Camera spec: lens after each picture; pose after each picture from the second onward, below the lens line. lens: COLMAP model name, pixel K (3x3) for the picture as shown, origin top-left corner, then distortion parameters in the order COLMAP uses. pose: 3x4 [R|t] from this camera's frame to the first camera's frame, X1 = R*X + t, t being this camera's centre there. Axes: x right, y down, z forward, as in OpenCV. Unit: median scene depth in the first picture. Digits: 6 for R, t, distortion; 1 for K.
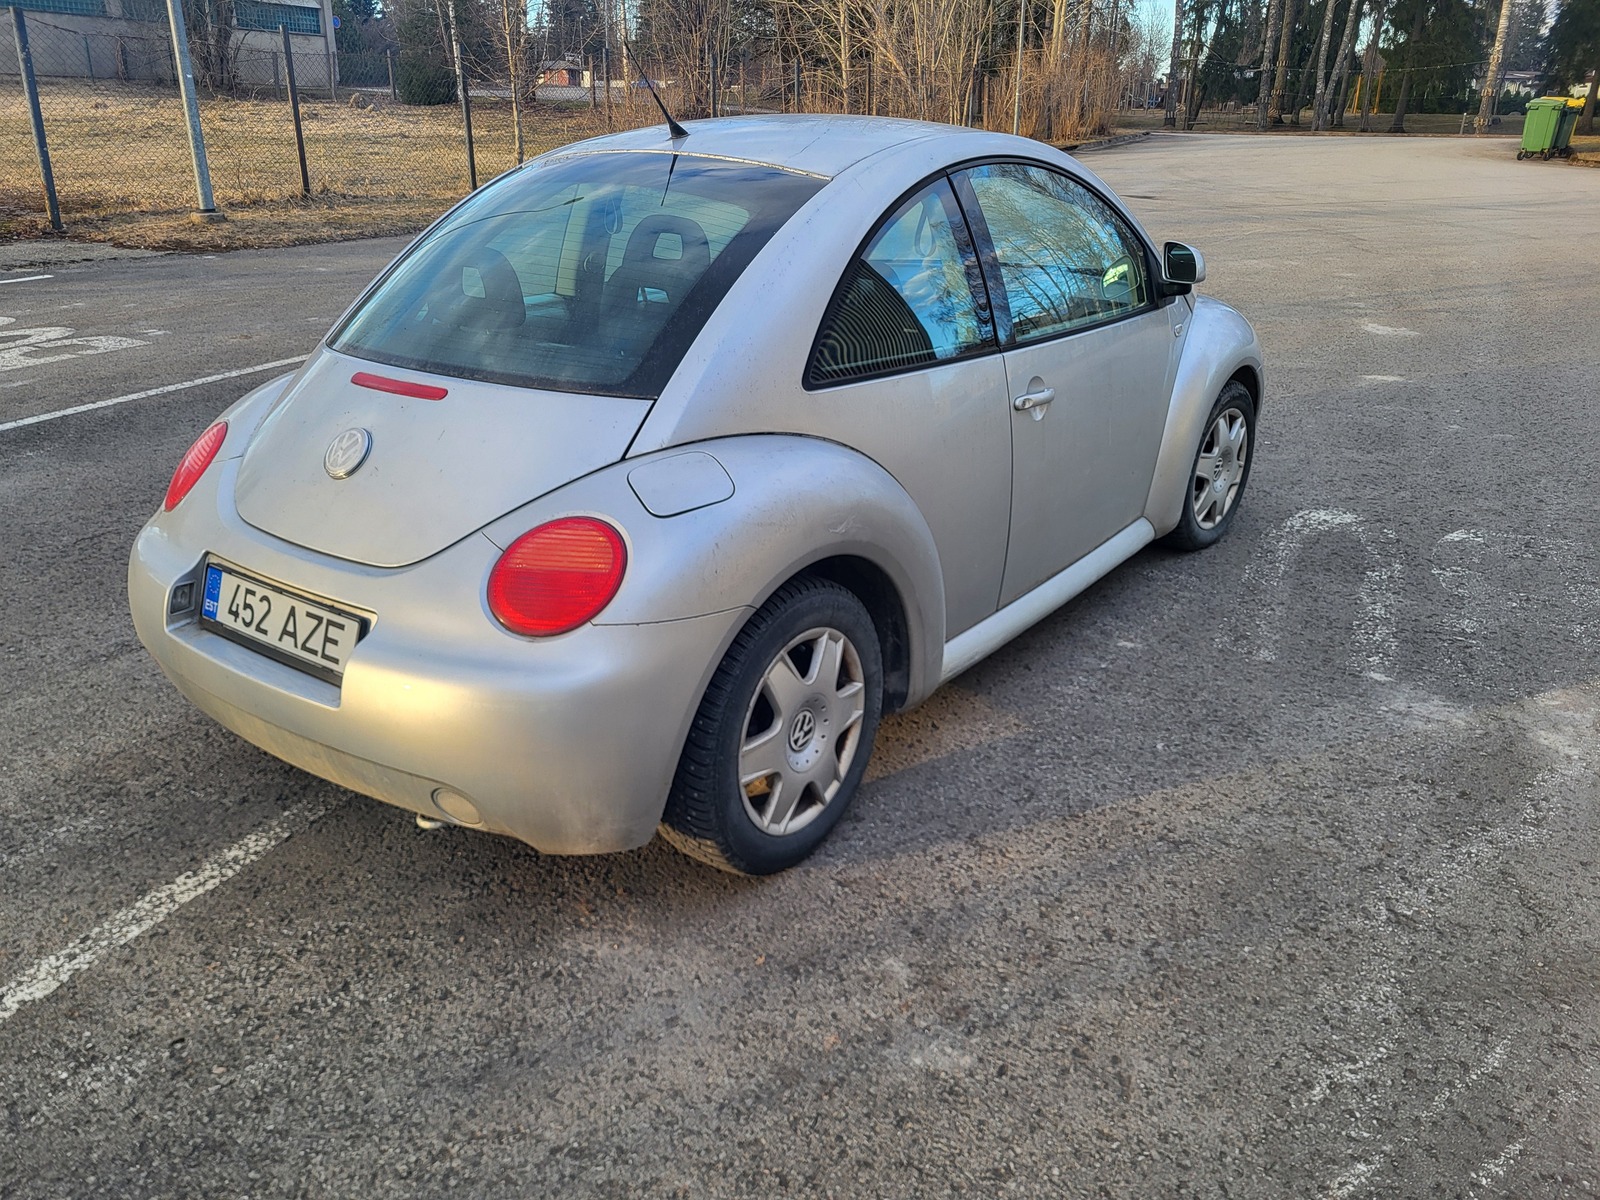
lens RADIAL K [[1202.1, 0, 800.0], [0, 1202.1, 600.0], [0, 0, 1]] dist [0.012966, 0.001771]
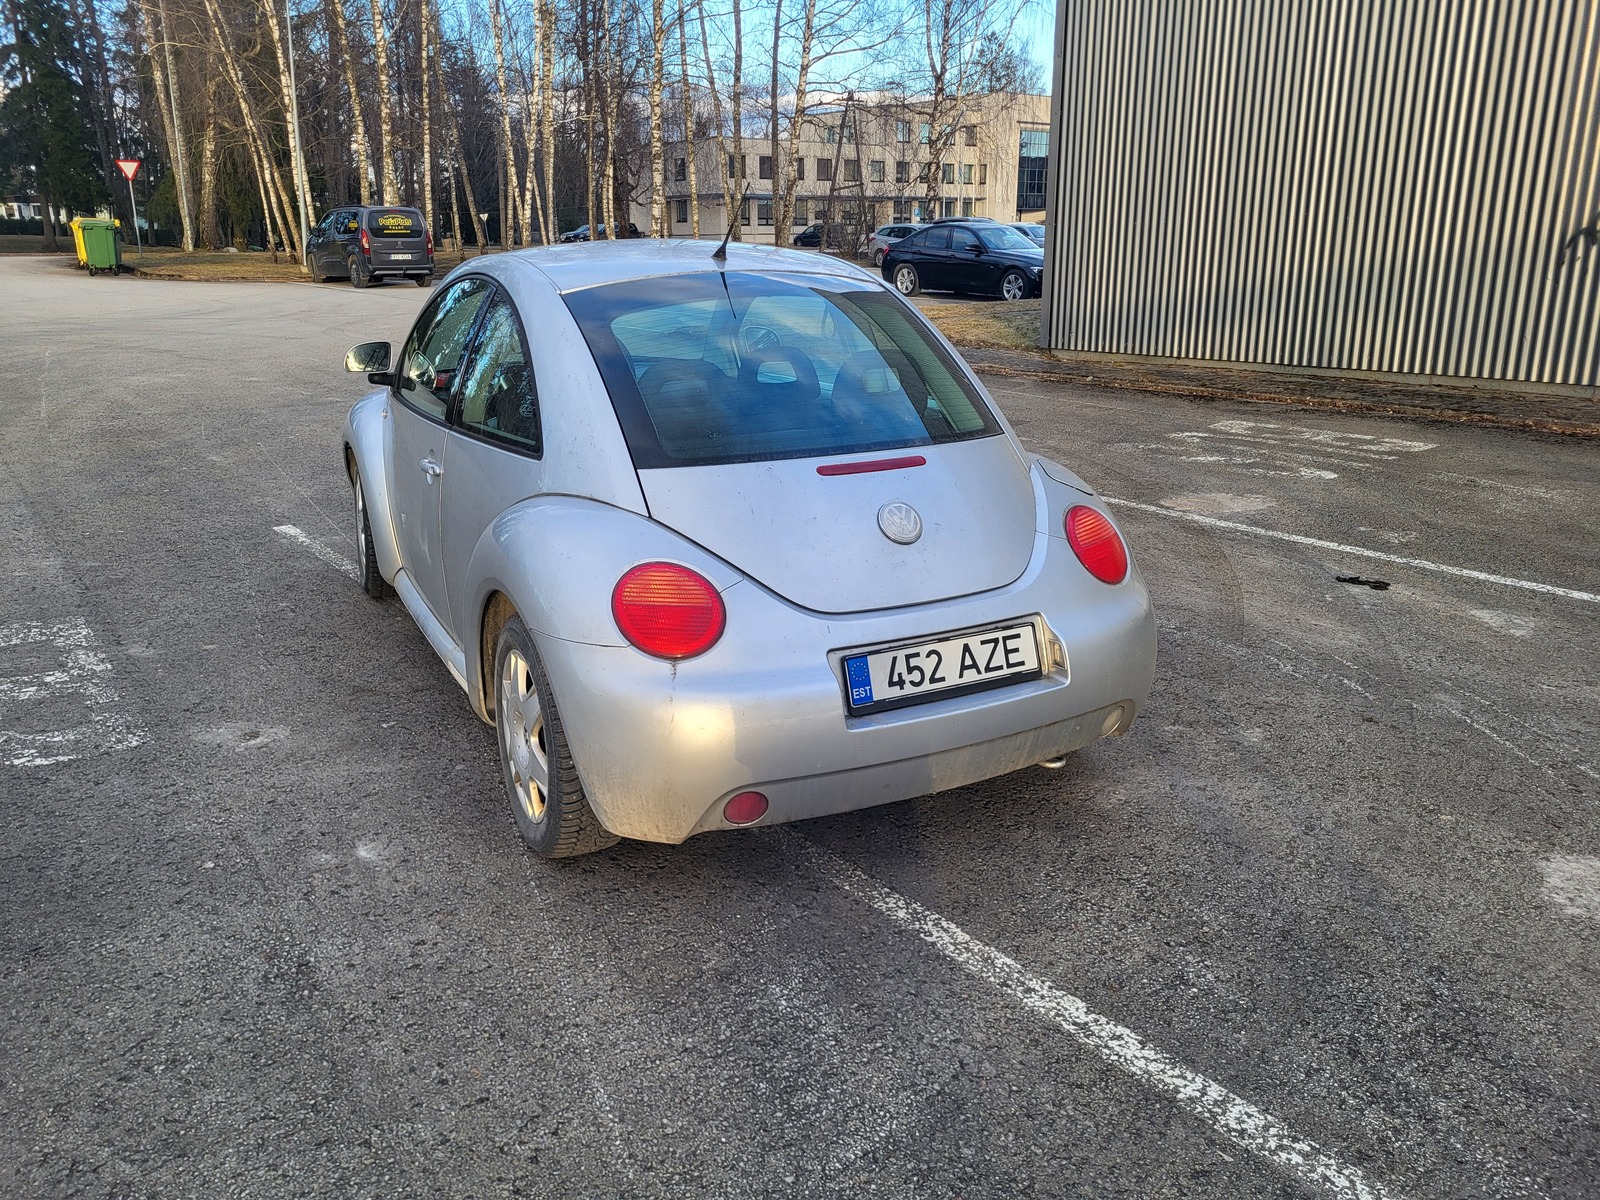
lens RADIAL K [[1164.3, 0, 800.0], [0, 1164.3, 600.0], [0, 0, 1]] dist [0.000369, -0.000088]
pose [[0.466003, -0.276064, 0.840613, -1.396189], [0.339775, 0.933066, 0.118069, -0.217878], [-0.816942, 0.230599, 0.528611, 0.494248]]
